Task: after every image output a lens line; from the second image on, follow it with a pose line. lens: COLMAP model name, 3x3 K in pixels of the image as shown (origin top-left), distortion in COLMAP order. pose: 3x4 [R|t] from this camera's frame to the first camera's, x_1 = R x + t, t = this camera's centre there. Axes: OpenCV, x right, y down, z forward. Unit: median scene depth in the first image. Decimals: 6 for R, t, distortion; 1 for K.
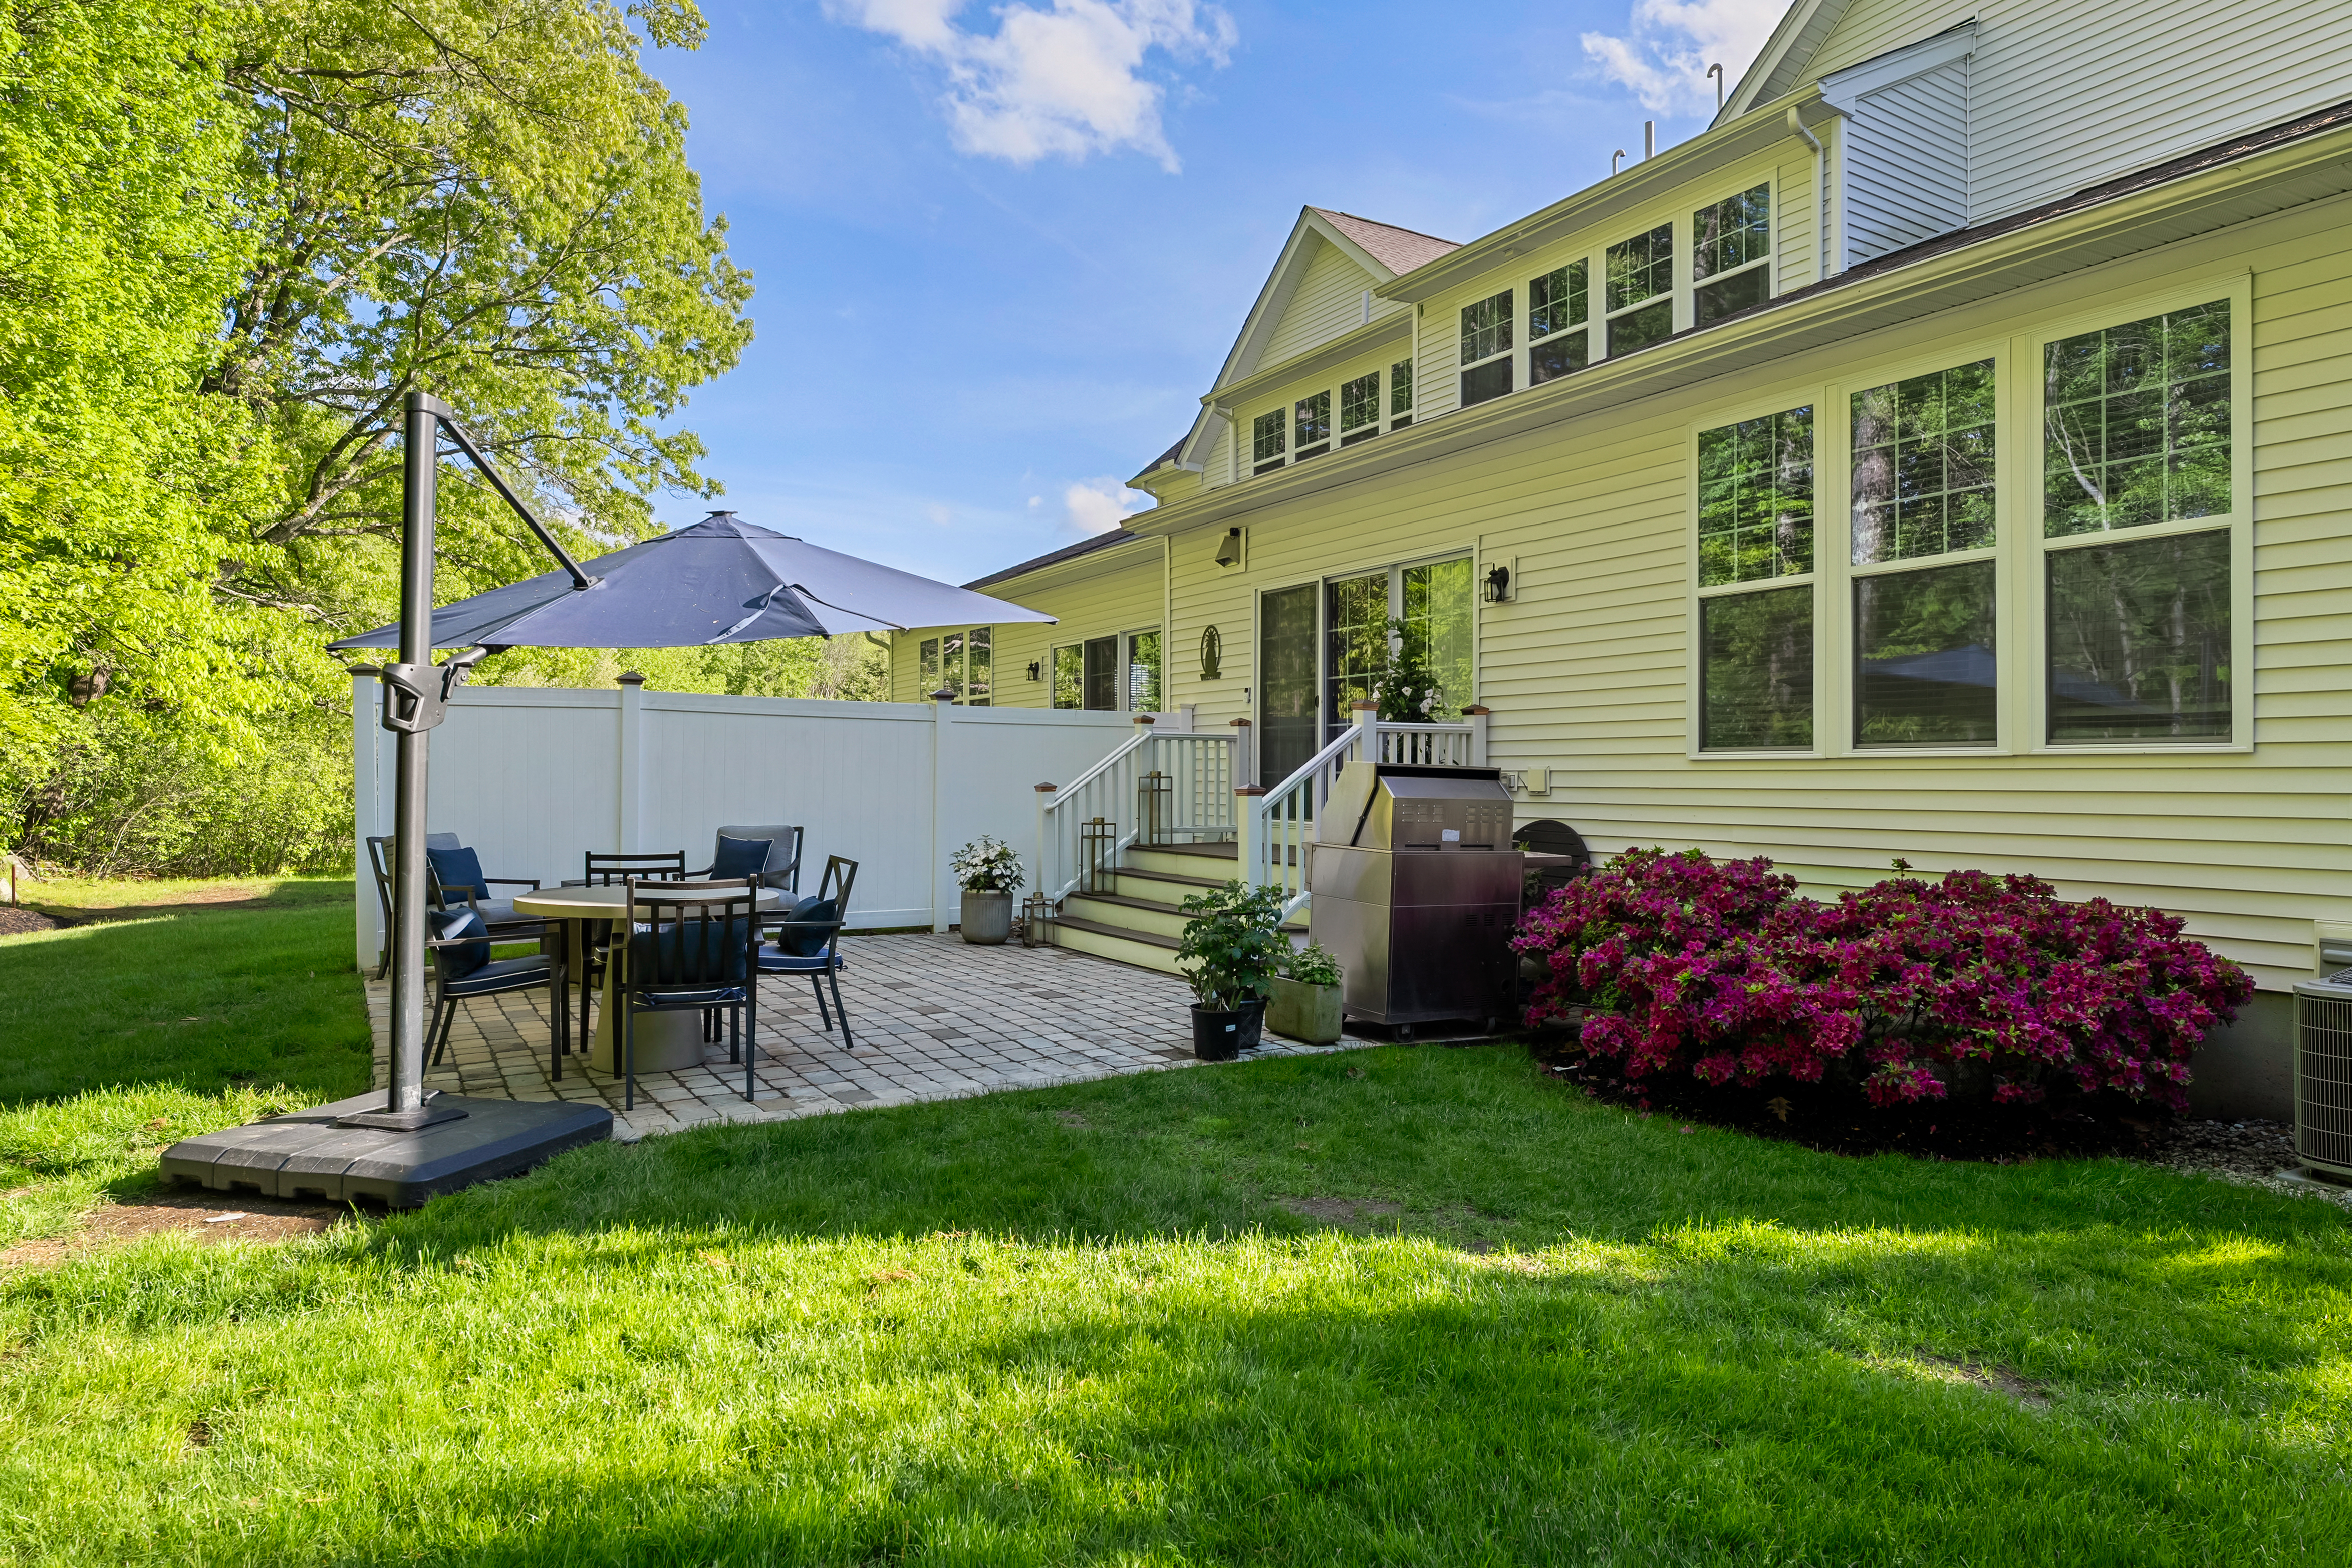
lens RADIAL K [[1361.5, 0, 1180.2], [0, 1361.5, 769.7], [0, 0, 1]] dist [-0.002043, 0.000556]
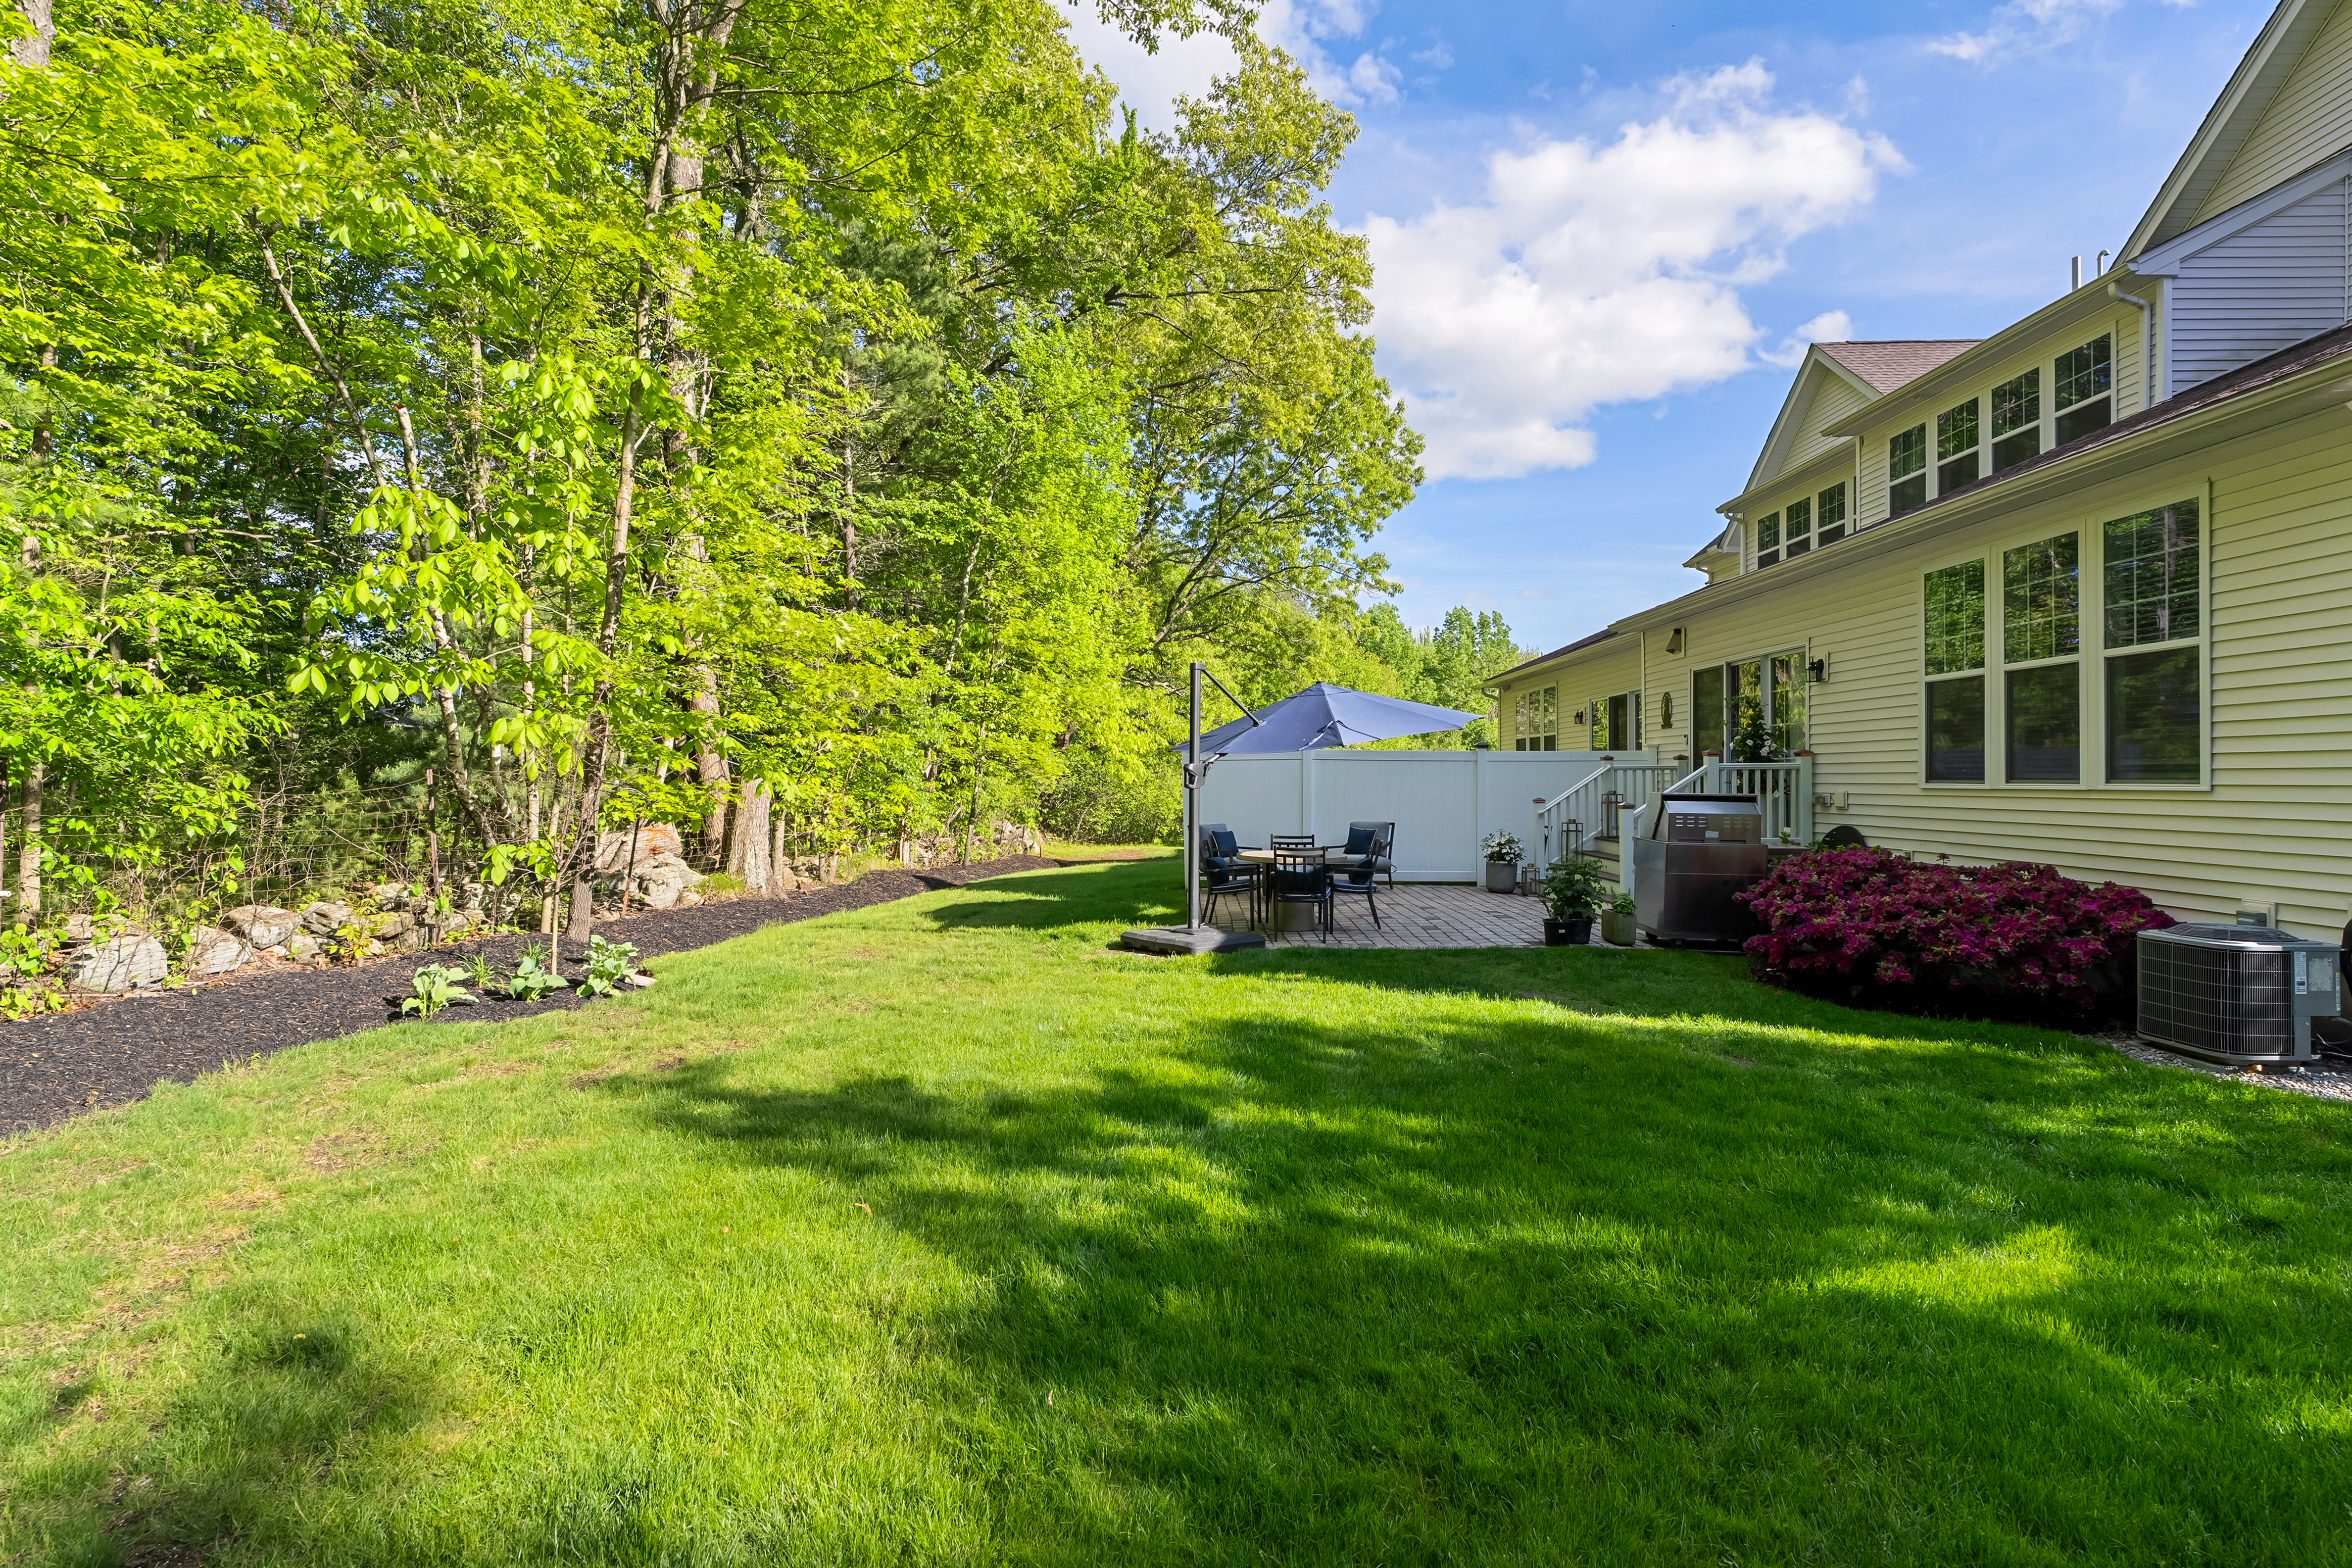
lens RADIAL K [[1093.9, 0, 1182.1], [0, 1093.9, 768.2], [0, 0, 1]] dist [-0.006177, 0.001954]
pose [[0.848347, -0.012341, -0.529297, 0.244362], [0.010748, 0.999924, -0.006088, -0.023805], [0.529332, -0.000524, 0.848415, -0.369565]]
